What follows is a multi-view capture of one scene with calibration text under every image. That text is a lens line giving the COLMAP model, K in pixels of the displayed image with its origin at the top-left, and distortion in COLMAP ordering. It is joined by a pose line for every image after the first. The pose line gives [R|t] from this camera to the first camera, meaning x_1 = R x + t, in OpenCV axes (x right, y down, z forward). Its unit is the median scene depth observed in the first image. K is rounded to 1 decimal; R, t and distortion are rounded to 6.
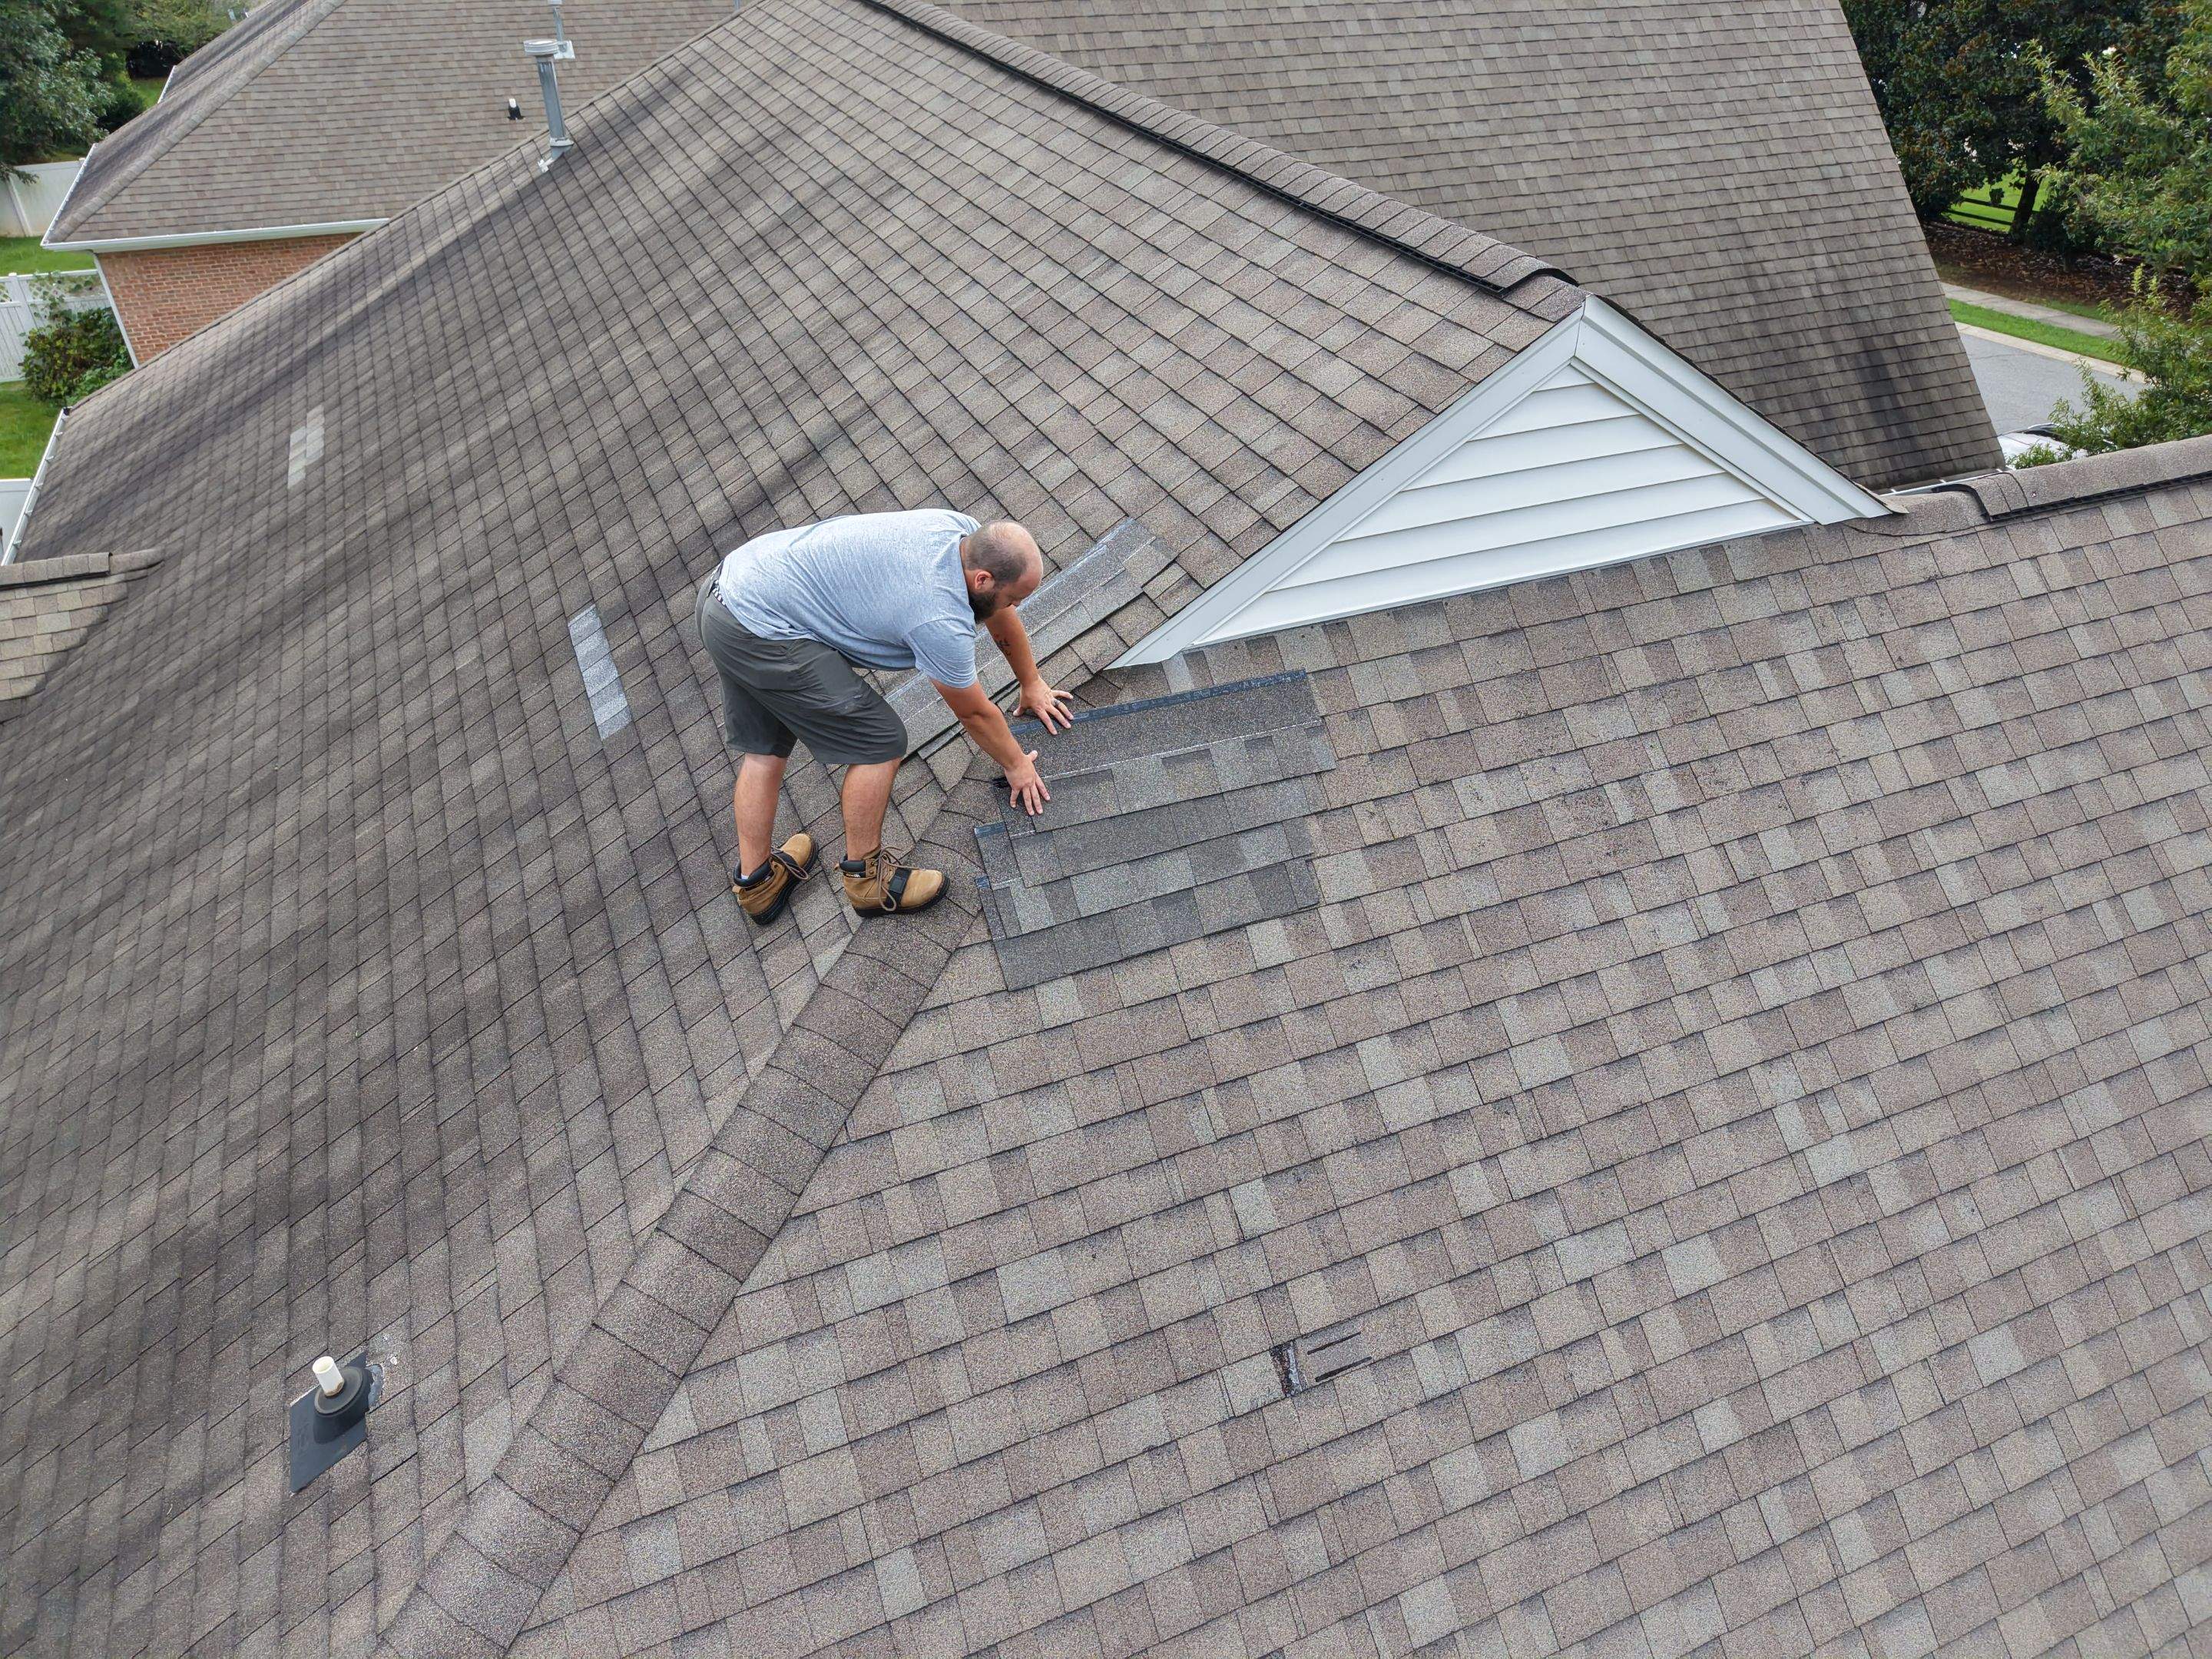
lens RADIAL K [[1483.2, 0, 1115.6], [0, 1483.2, 830.2], [0, 0, 1]] dist [0.028032, -0.028850]
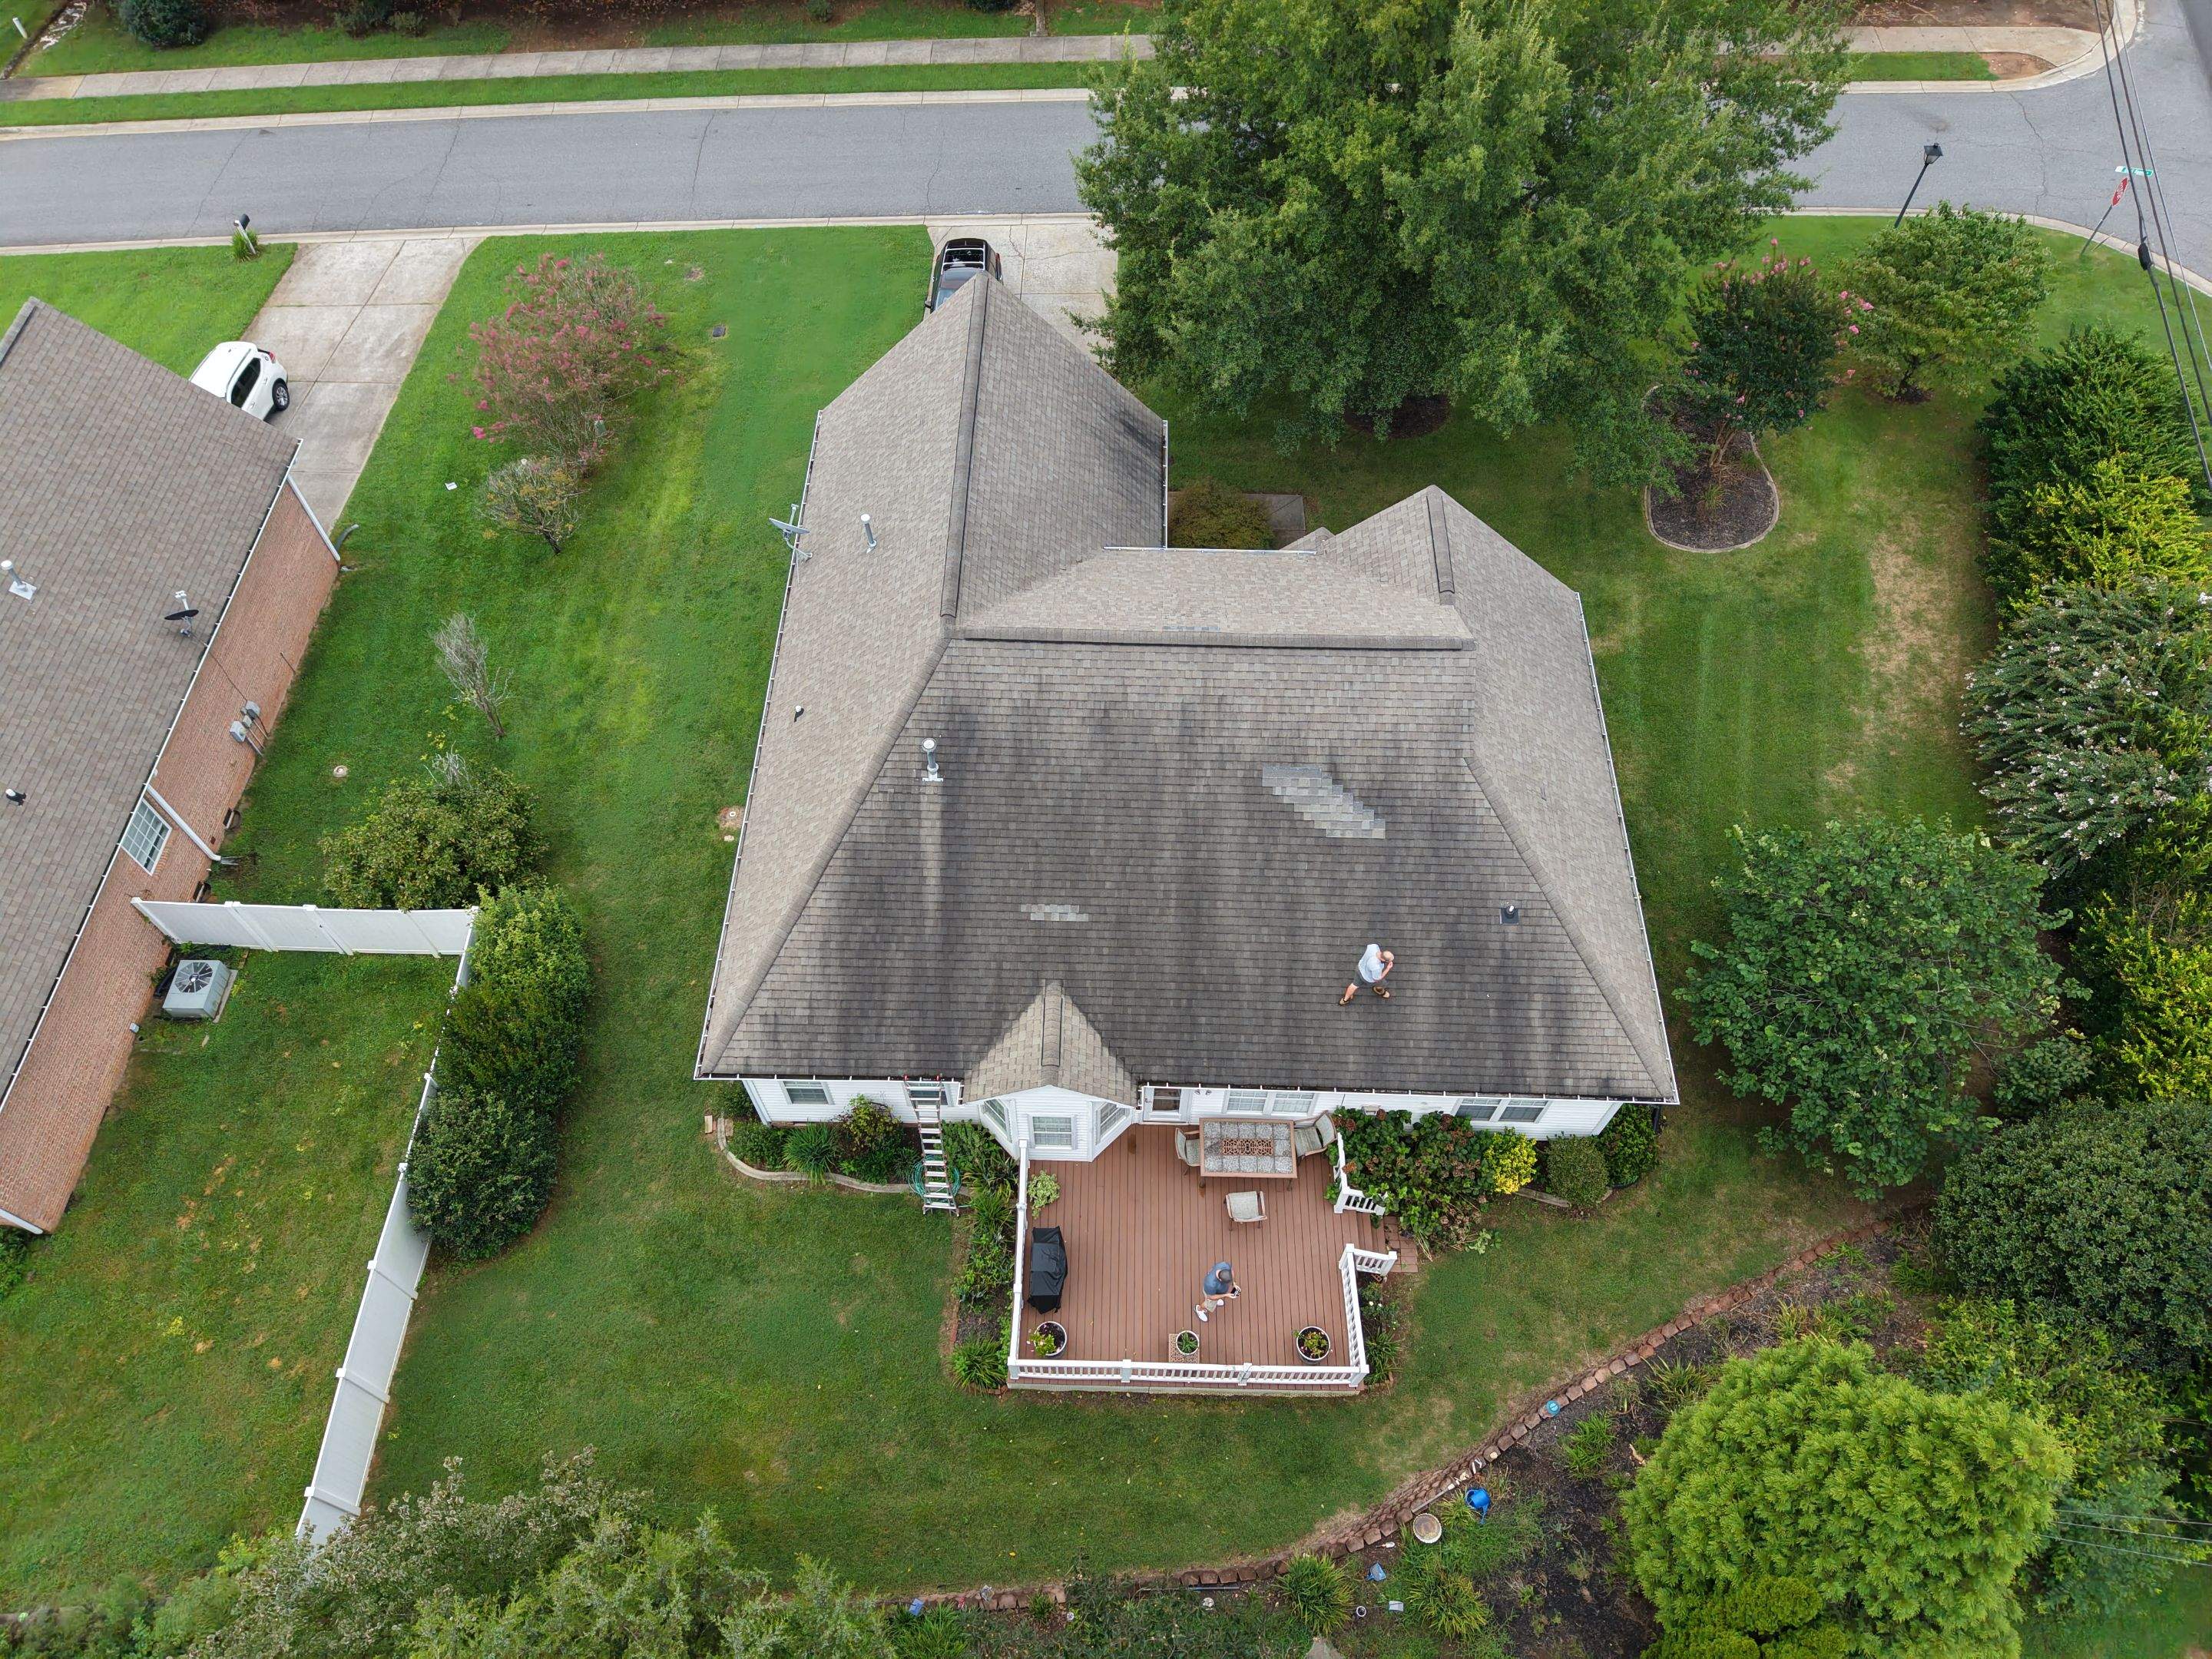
lens RADIAL K [[1483.2, 0, 1103.8], [0, 1483.2, 823.2], [0, 0, 1]] dist [0.028032, -0.028850]
pose [[0.420867, -0.760354, 0.494705, -3.470617], [0.533419, 0.648546, 0.543004, -3.587061], [-0.733714, 0.035352, 0.678538, -1.748585]]
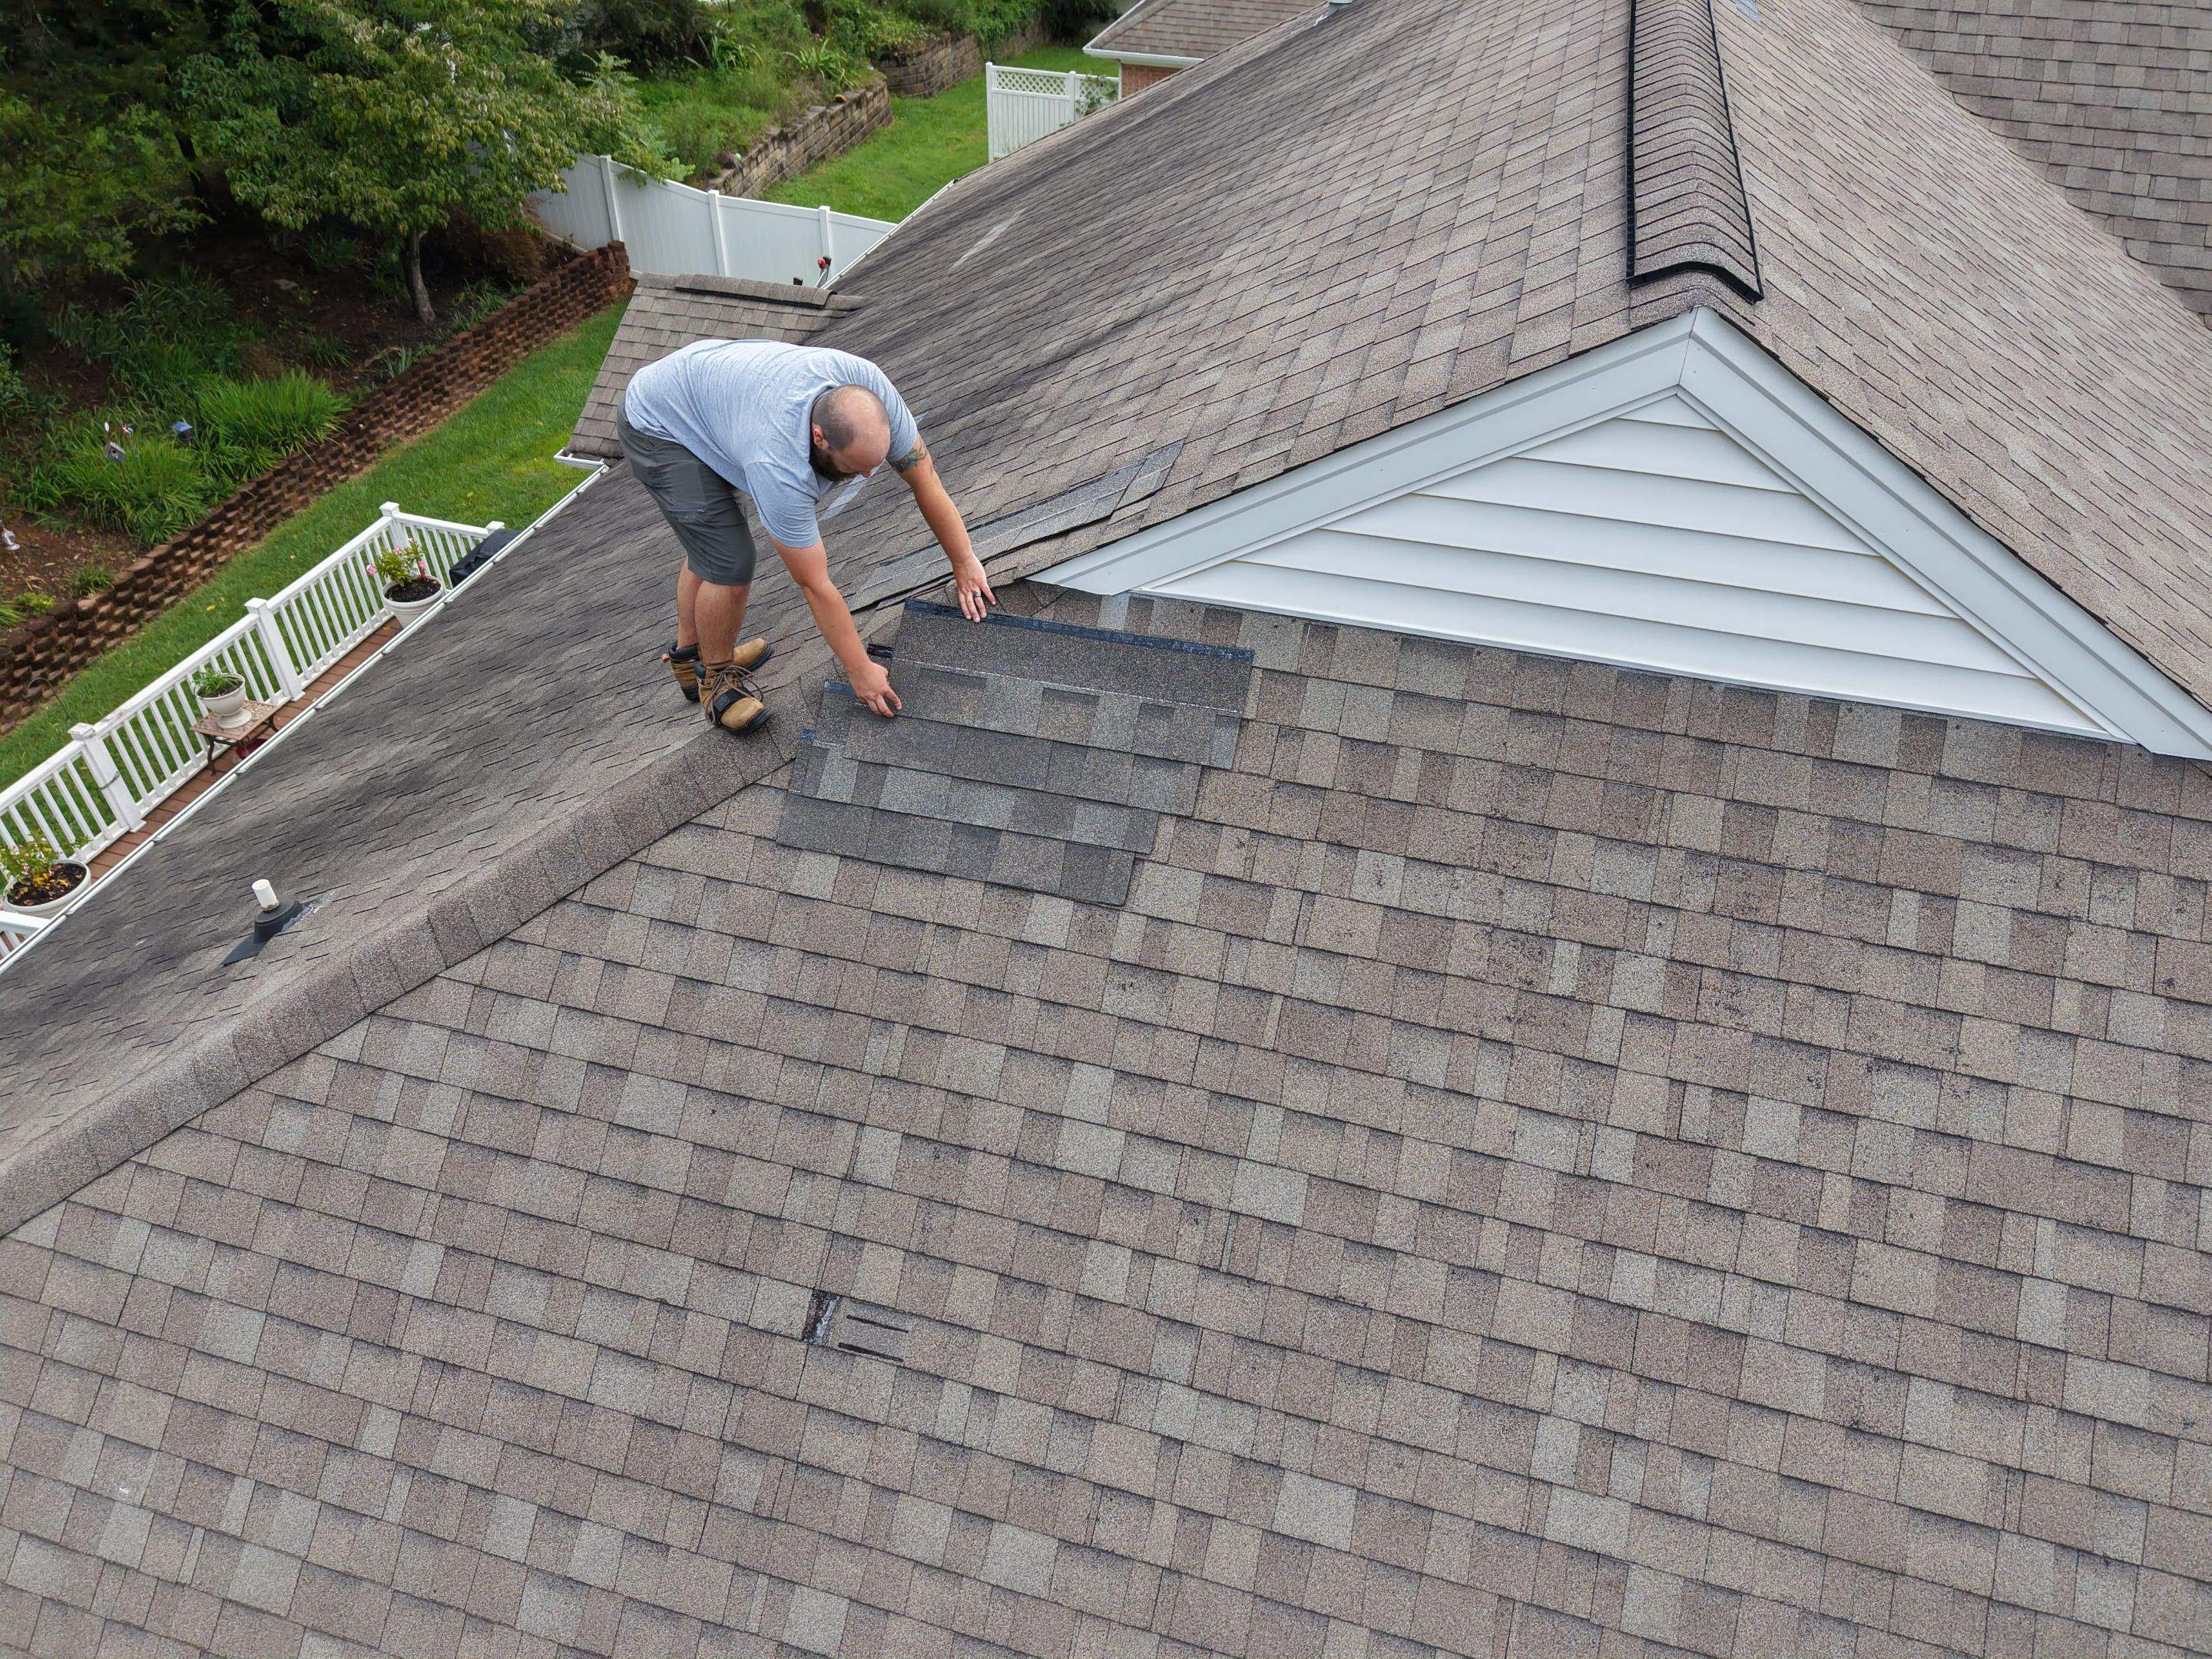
lens RADIAL K [[1483.2, 0, 1112.9], [0, 1483.2, 830.2], [0, 0, 1]] dist [0.028032, -0.028850]
pose [[0.781117, 0.396154, -0.482615, 0.511295], [-0.368156, 0.916507, 0.156449, -0.121473], [0.504298, 0.055473, 0.861746, 0.218746]]
